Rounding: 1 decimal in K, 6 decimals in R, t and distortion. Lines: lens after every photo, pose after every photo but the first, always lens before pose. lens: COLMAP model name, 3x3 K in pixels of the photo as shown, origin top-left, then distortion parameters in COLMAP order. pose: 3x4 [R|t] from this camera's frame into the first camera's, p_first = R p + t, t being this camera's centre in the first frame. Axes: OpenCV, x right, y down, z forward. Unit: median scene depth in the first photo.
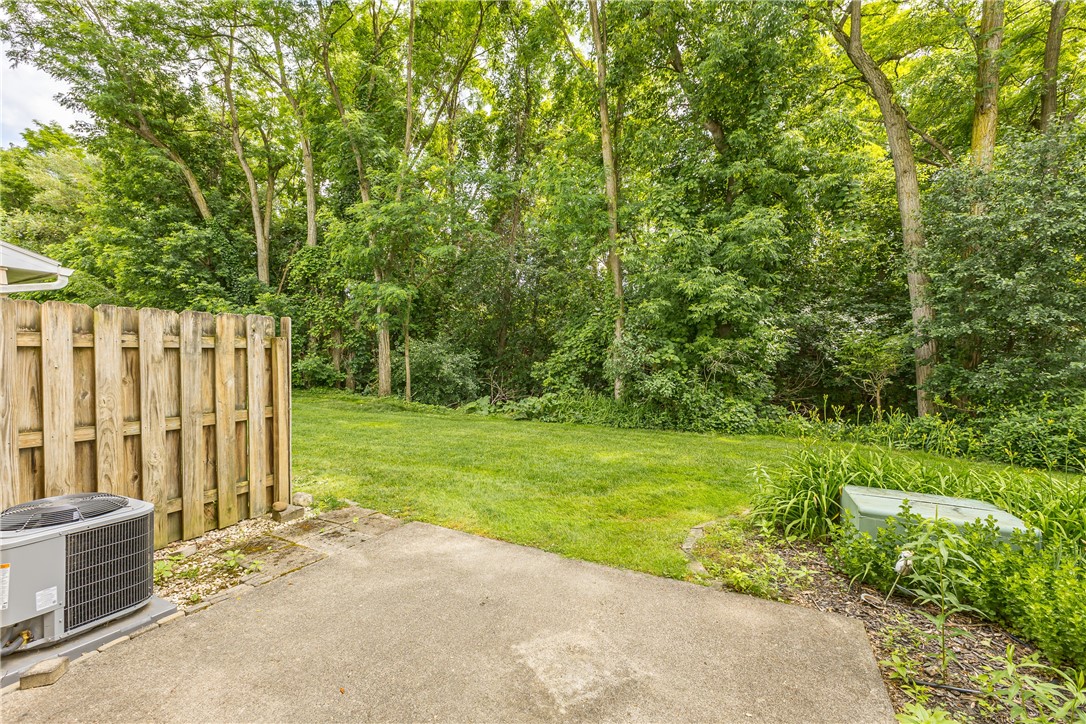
lens RADIAL K [[431.2, 0, 544.1], [0, 431.2, 363.8], [0, 0, 1]] dist [-0.000693, -0.000076]
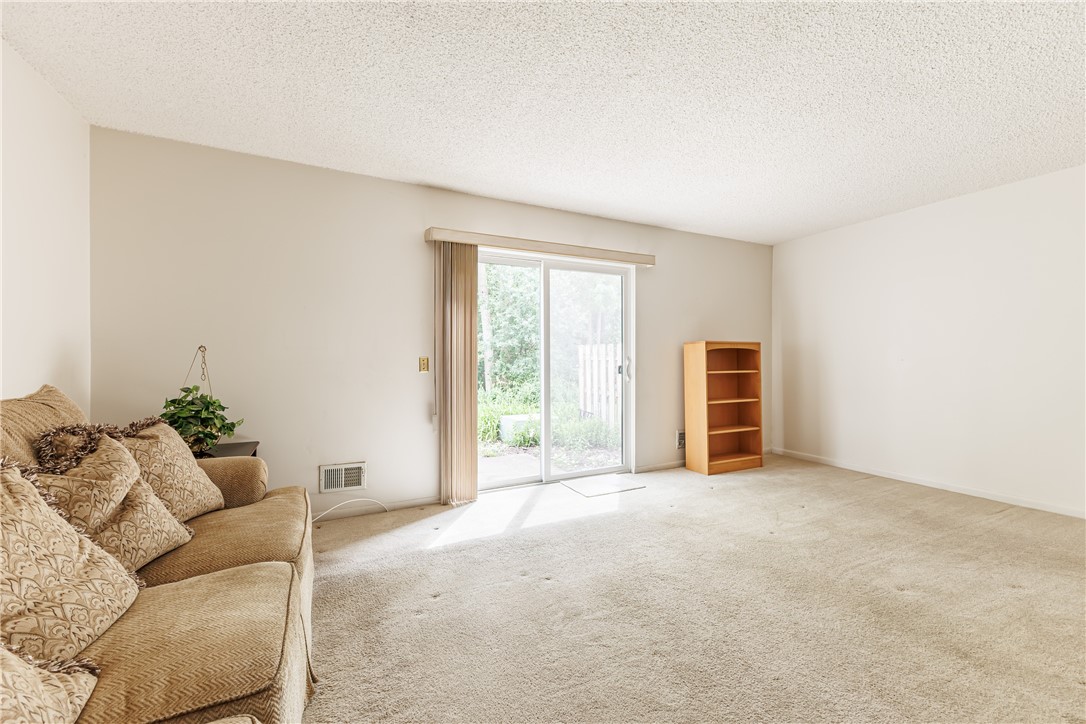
lens RADIAL K [[431.2, 0, 543.3], [0, 431.2, 359.8], [0, 0, 1]] dist [-0.000693, -0.000076]
pose [[0.568992, 0.003186, 0.822337, -0.565524], [-0.002588, 0.999994, -0.002083, -0.000032], [-0.822339, -0.000943, 0.568997, -0.254628]]
